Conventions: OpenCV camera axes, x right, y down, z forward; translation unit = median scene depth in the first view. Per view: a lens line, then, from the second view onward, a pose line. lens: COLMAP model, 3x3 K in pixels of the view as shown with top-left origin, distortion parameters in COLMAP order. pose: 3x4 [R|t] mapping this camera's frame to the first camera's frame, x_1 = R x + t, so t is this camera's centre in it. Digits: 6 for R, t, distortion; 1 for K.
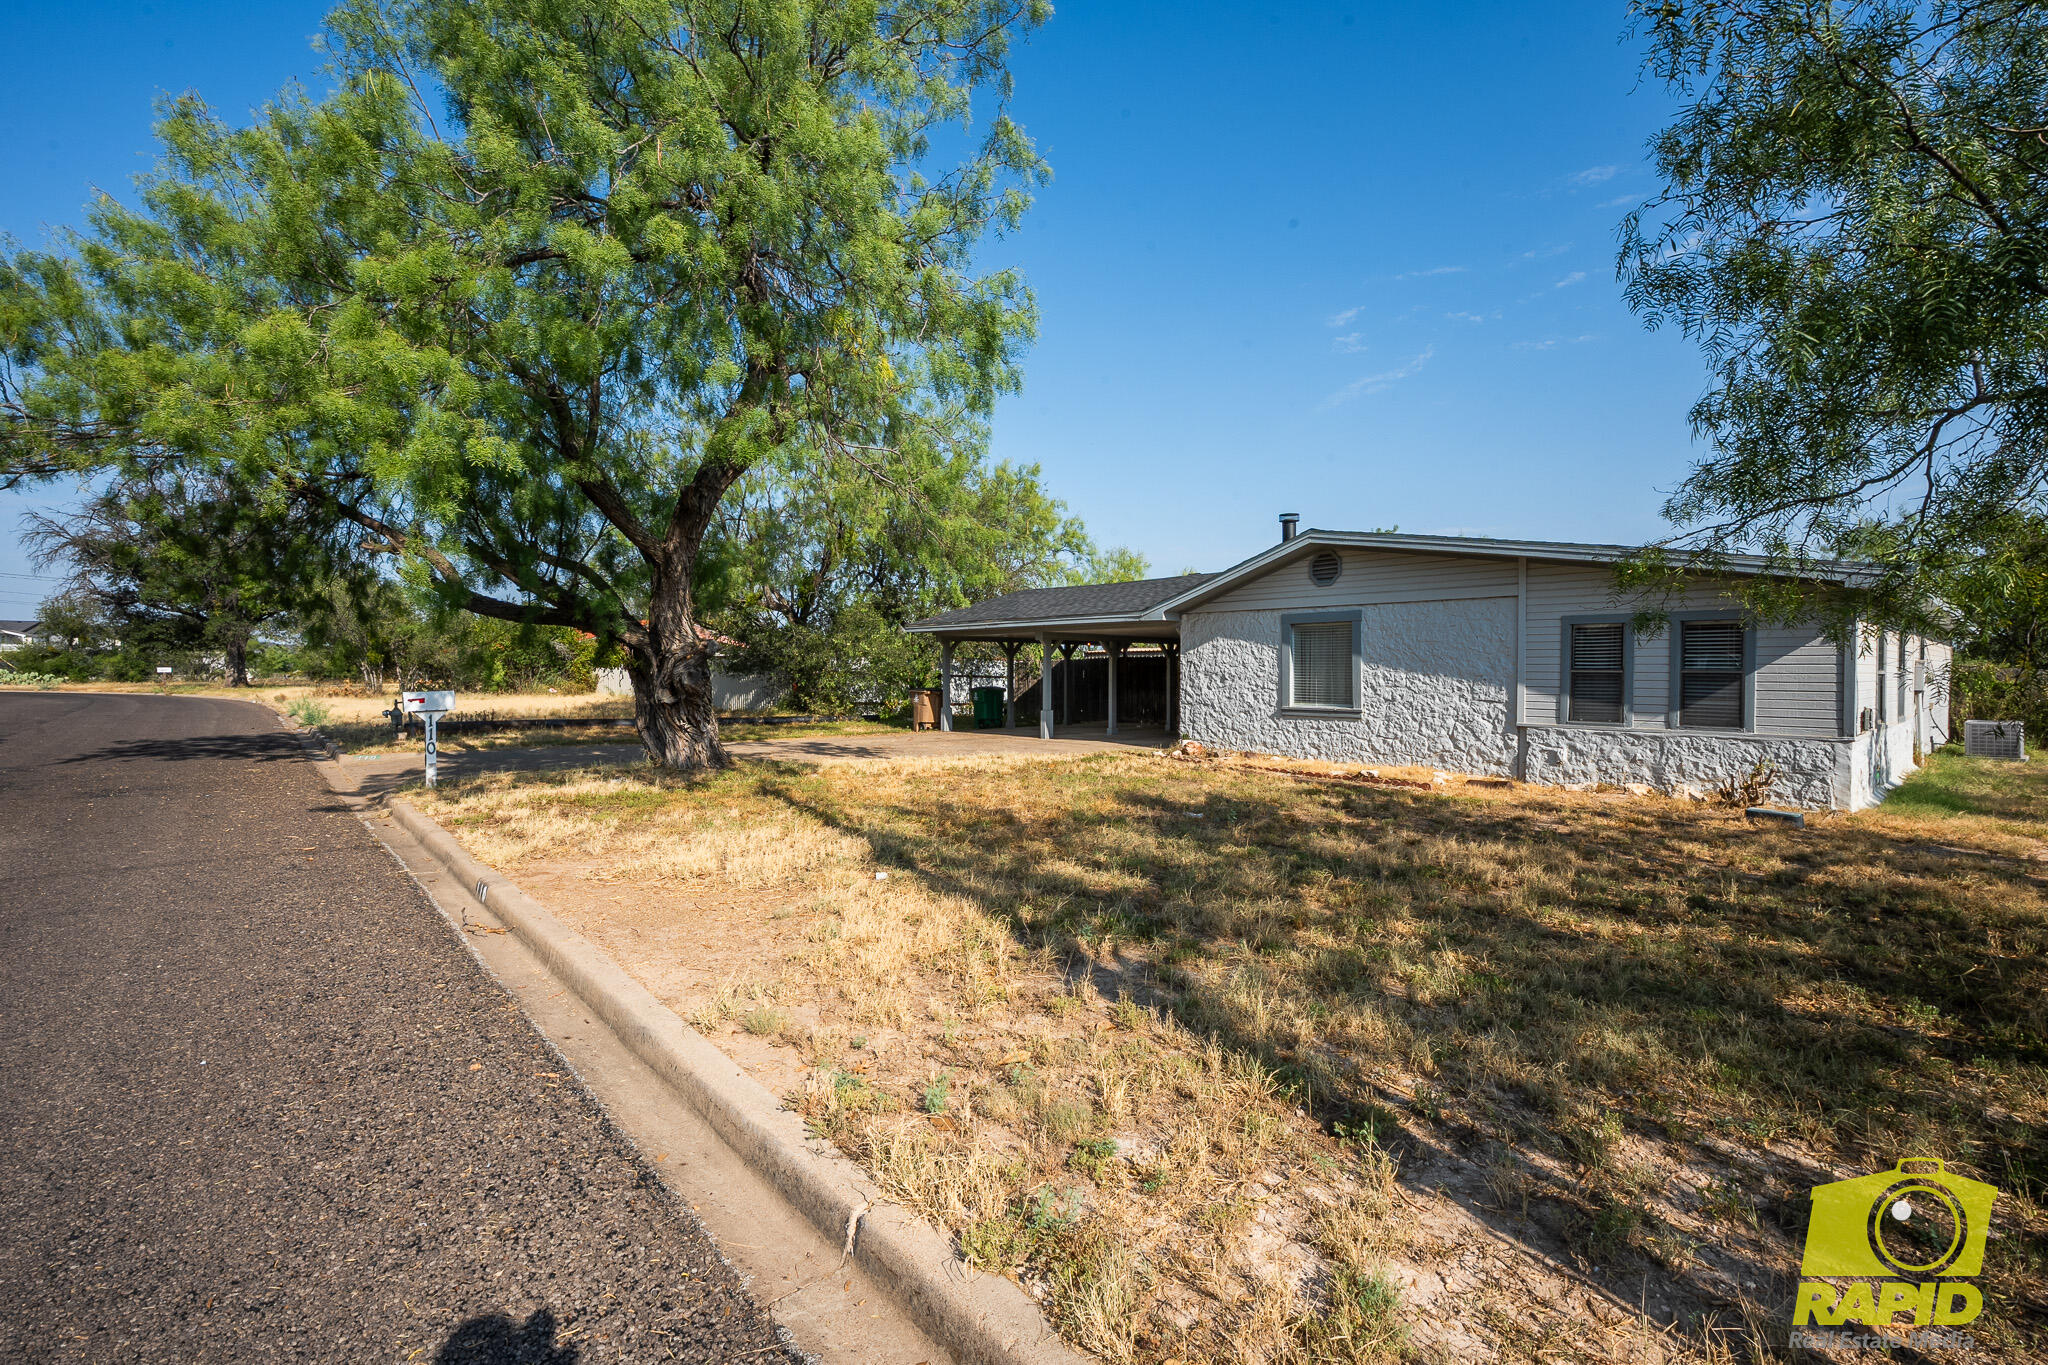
lens RADIAL K [[902.7, 0, 1027.3], [0, 902.7, 678.0], [0, 0, 1]] dist [-0.004468, -0.000206]
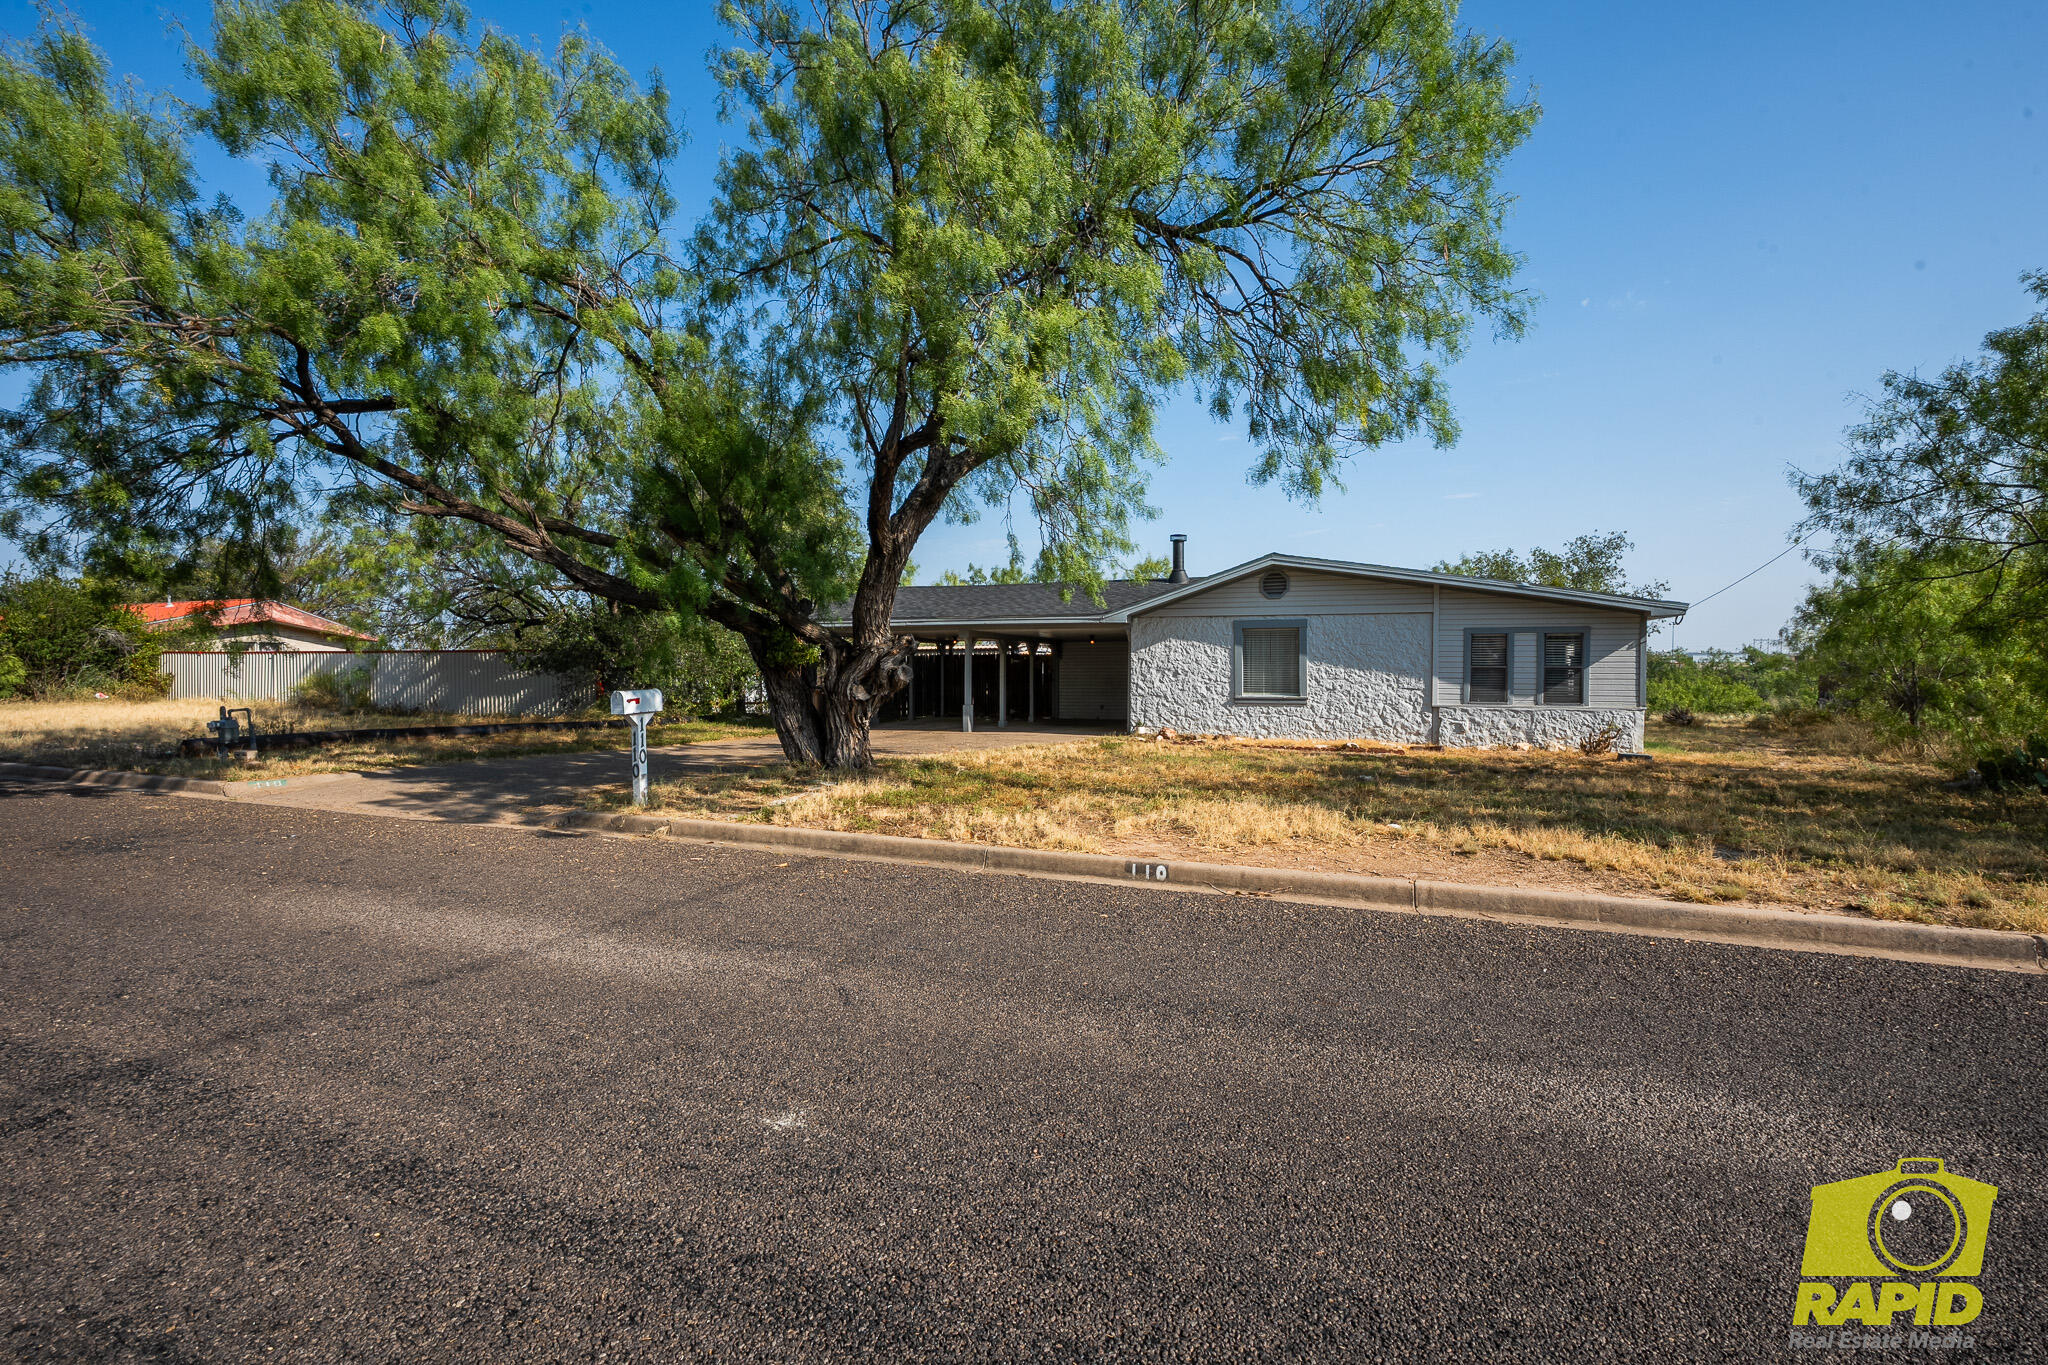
lens RADIAL K [[902.7, 0, 1026.5], [0, 902.7, 682.6], [0, 0, 1]] dist [-0.004468, -0.000206]
pose [[0.887275, -0.007997, 0.461171, -0.595698], [0.004698, 0.999955, 0.008300, 0.002000], [-0.461217, -0.005198, 0.887272, 0.053354]]
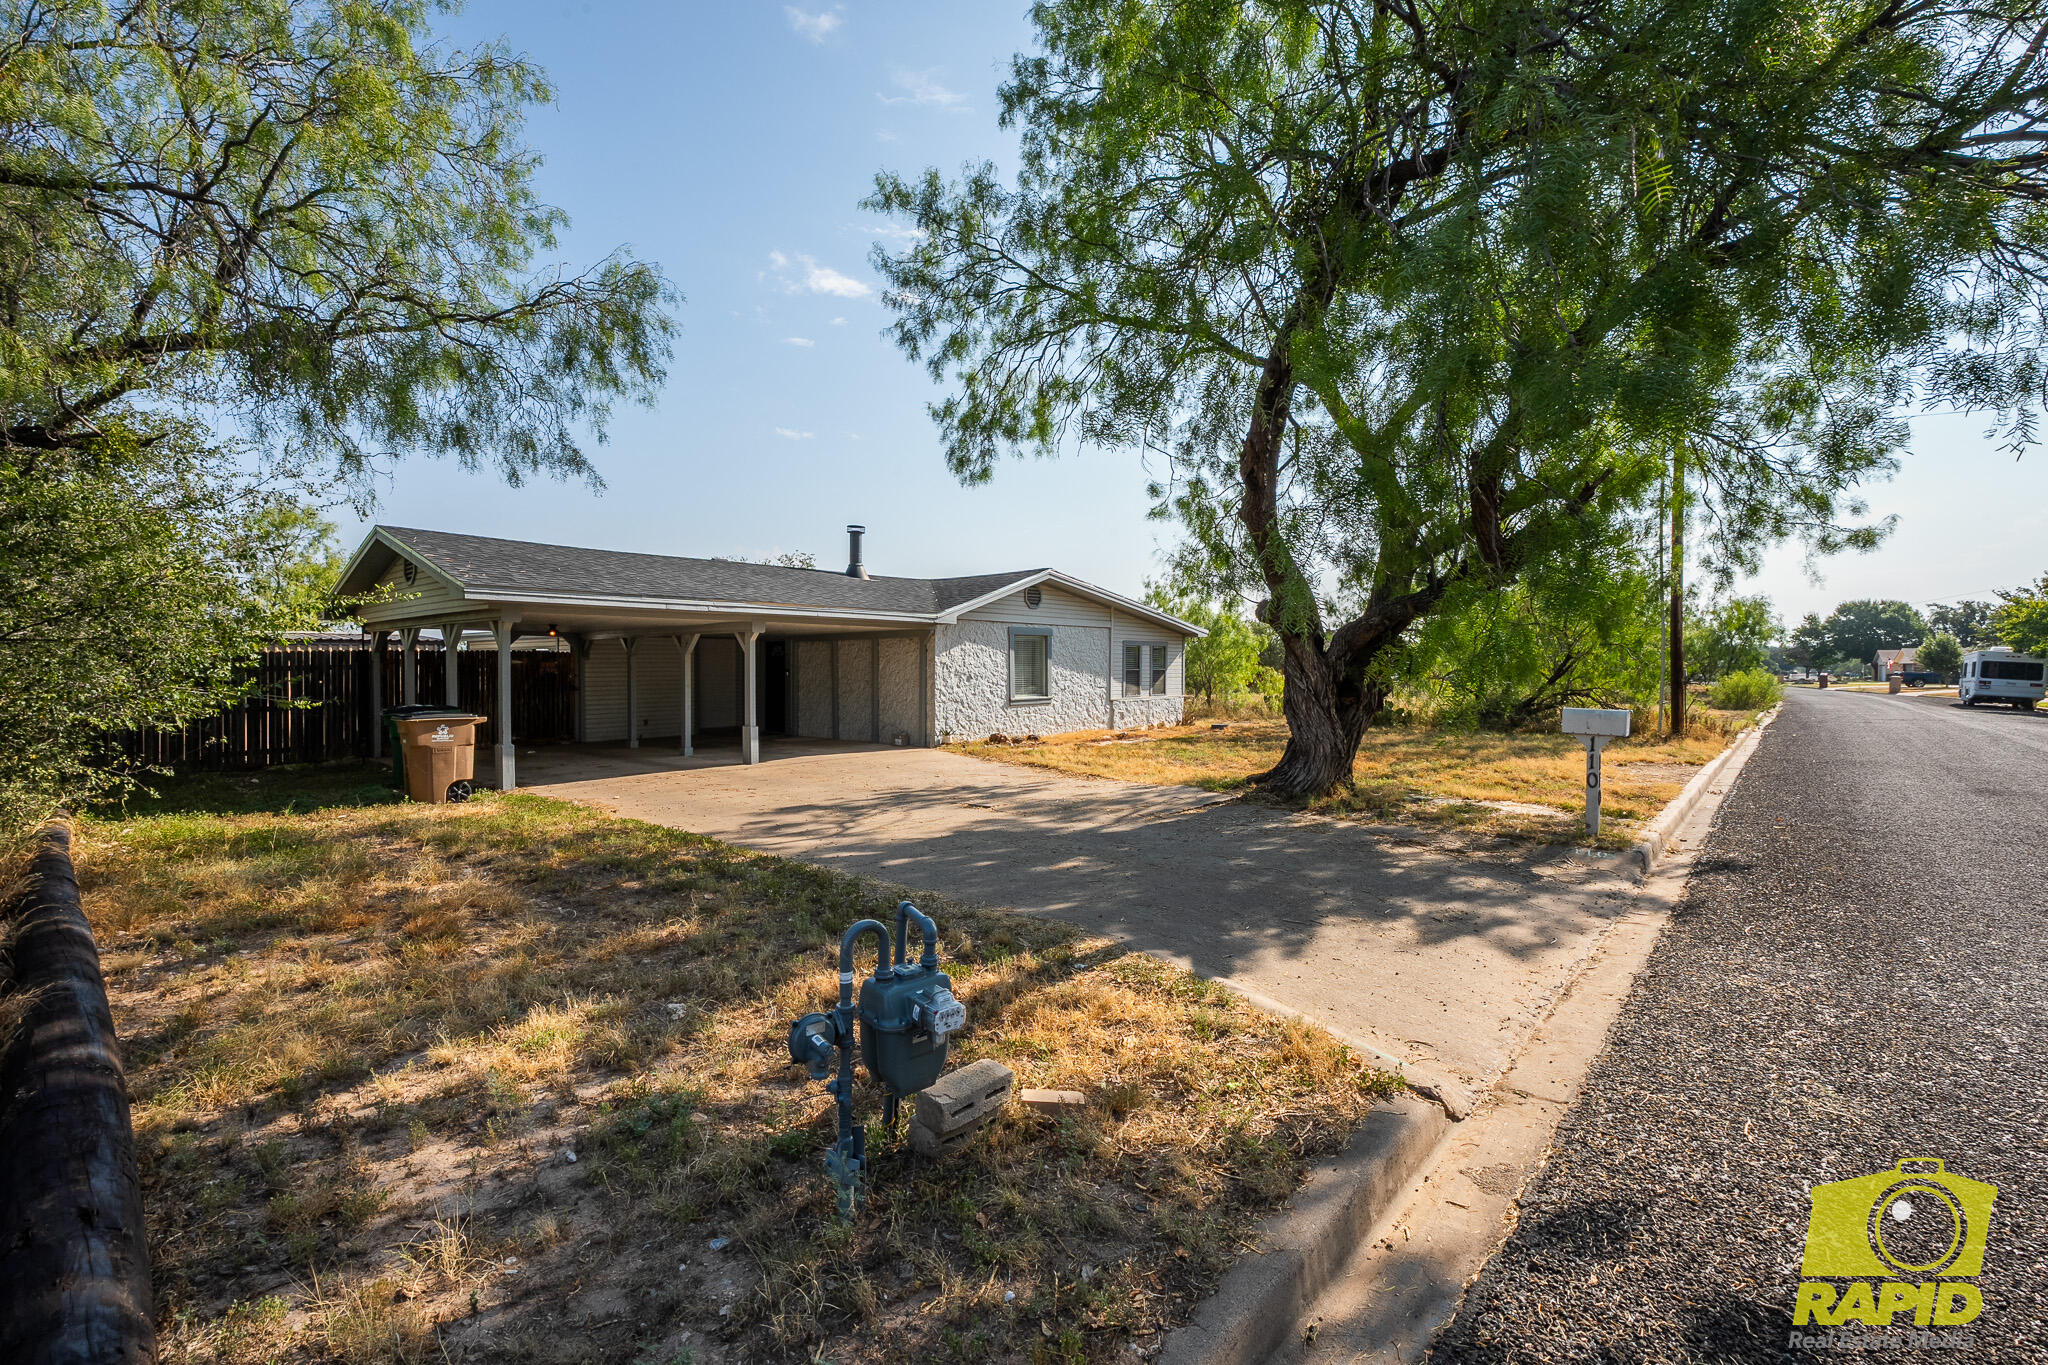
lens RADIAL K [[902.7, 0, 1028.5], [0, 902.7, 677.4], [0, 0, 1]] dist [-0.004468, -0.000206]
pose [[-0.133657, -0.018771, 0.990850, -1.119645], [0.007523, 0.999773, 0.019955, -0.027031], [-0.990999, 0.010121, -0.133485, 1.287523]]
